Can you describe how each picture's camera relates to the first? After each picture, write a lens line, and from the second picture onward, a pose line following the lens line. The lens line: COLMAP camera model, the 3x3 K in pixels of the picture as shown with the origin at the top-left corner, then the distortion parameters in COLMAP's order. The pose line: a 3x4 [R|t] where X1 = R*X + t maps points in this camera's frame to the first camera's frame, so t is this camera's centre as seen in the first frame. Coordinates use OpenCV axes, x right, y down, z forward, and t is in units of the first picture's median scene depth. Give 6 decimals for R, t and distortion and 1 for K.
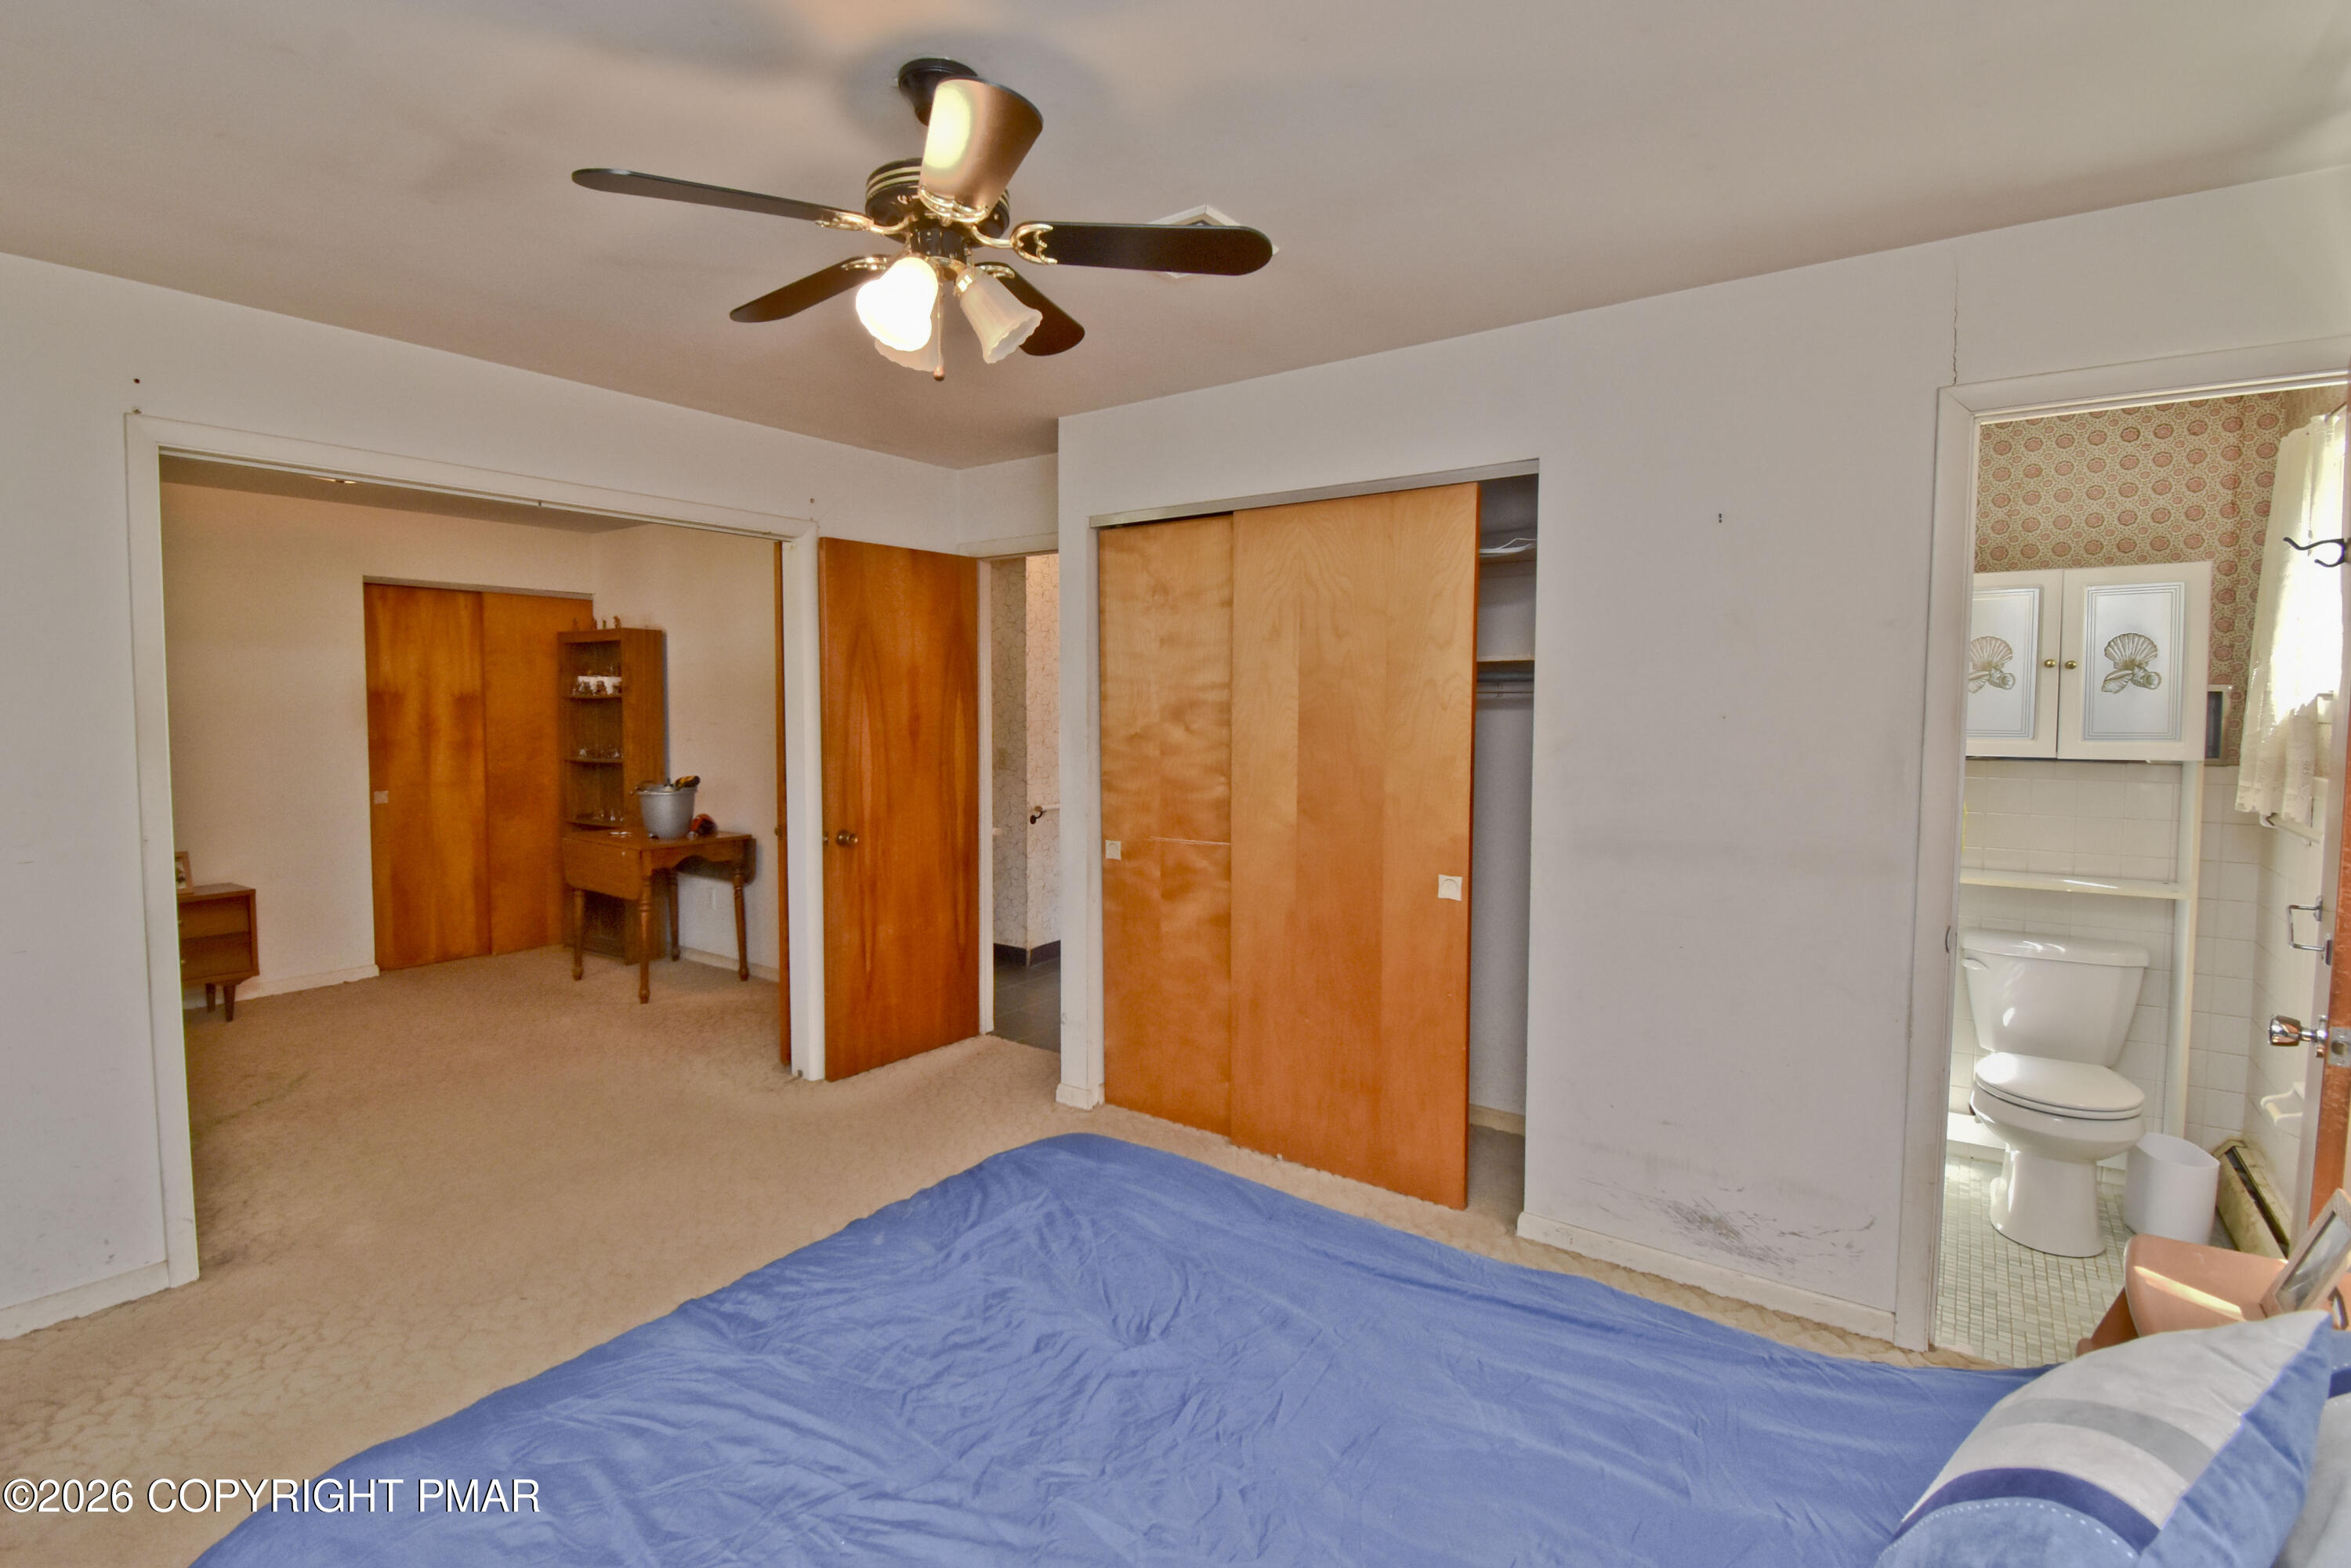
lens RADIAL K [[1104.1, 0, 1143.7], [0, 1104.1, 781.1], [0, 0, 1]] dist [0.021269, -0.026443]
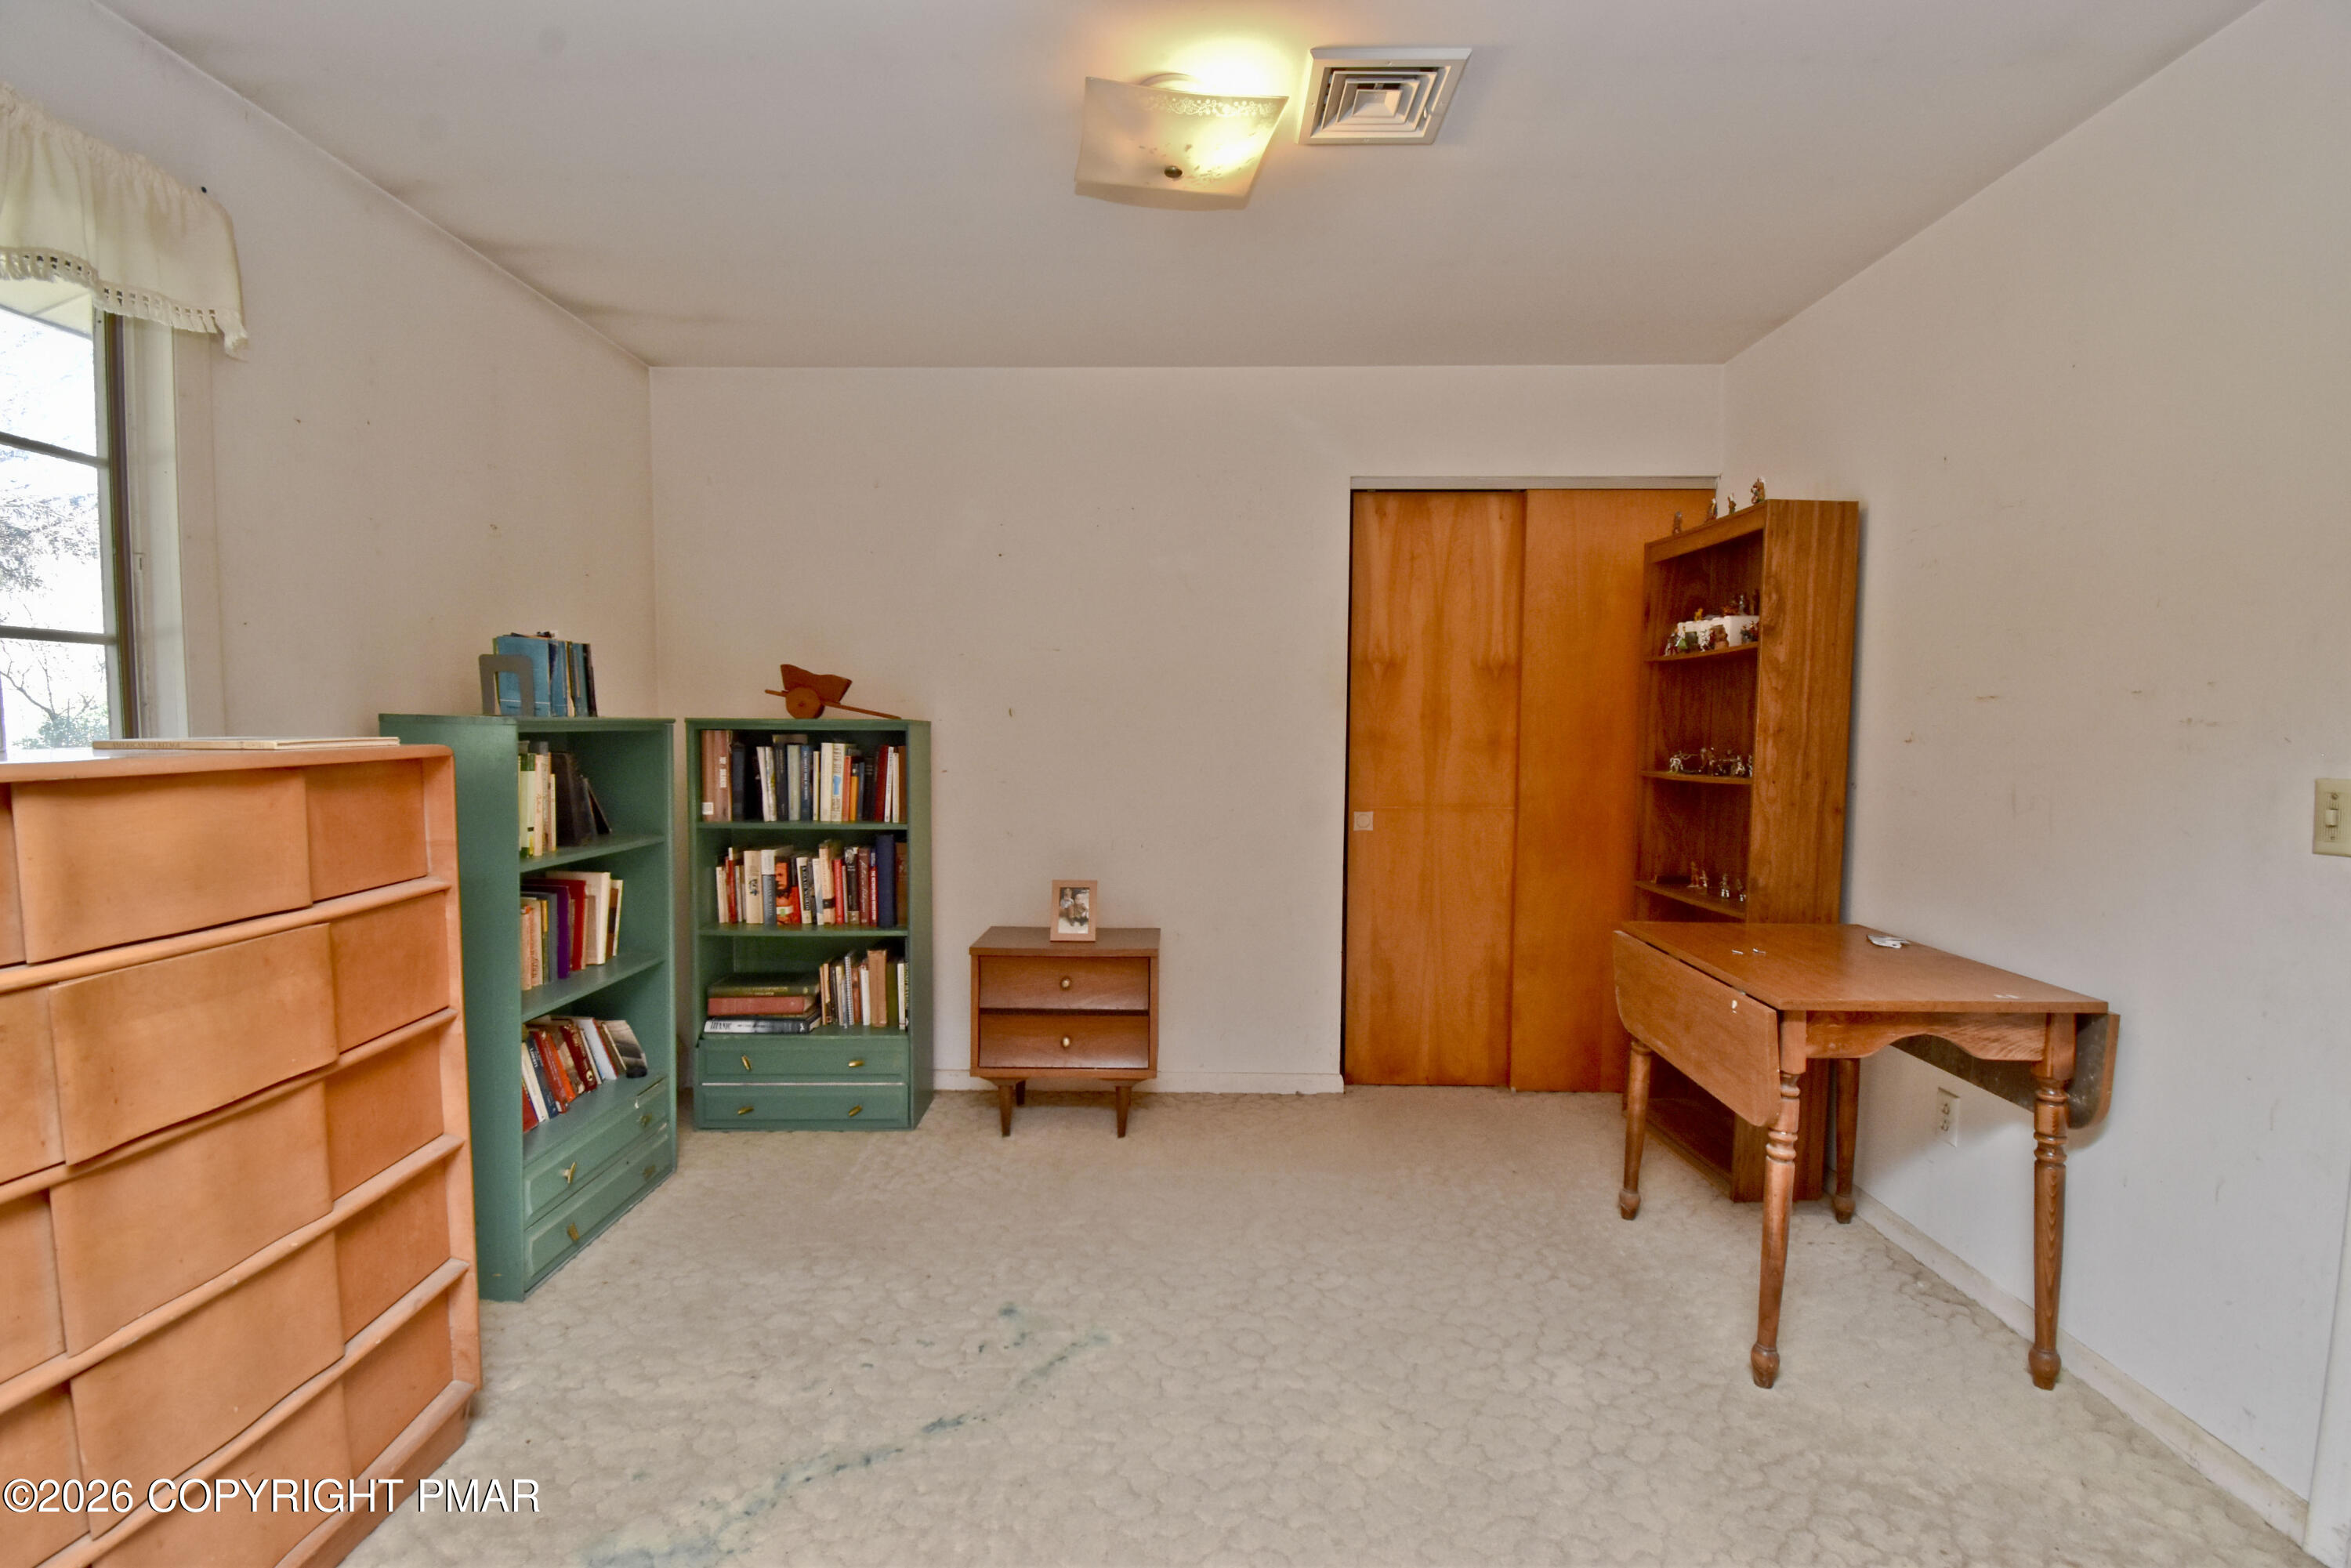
lens RADIAL K [[1013.8, 0, 1175.5], [0, 1013.8, 784.0], [0, 0, 1]] dist [-0.000614, -0.000125]
pose [[0.569628, 0.044543, -0.820695, -0.251484], [-0.058253, 0.998207, 0.013745, -0.008991], [0.819836, 0.039978, 0.571202, 0.544126]]
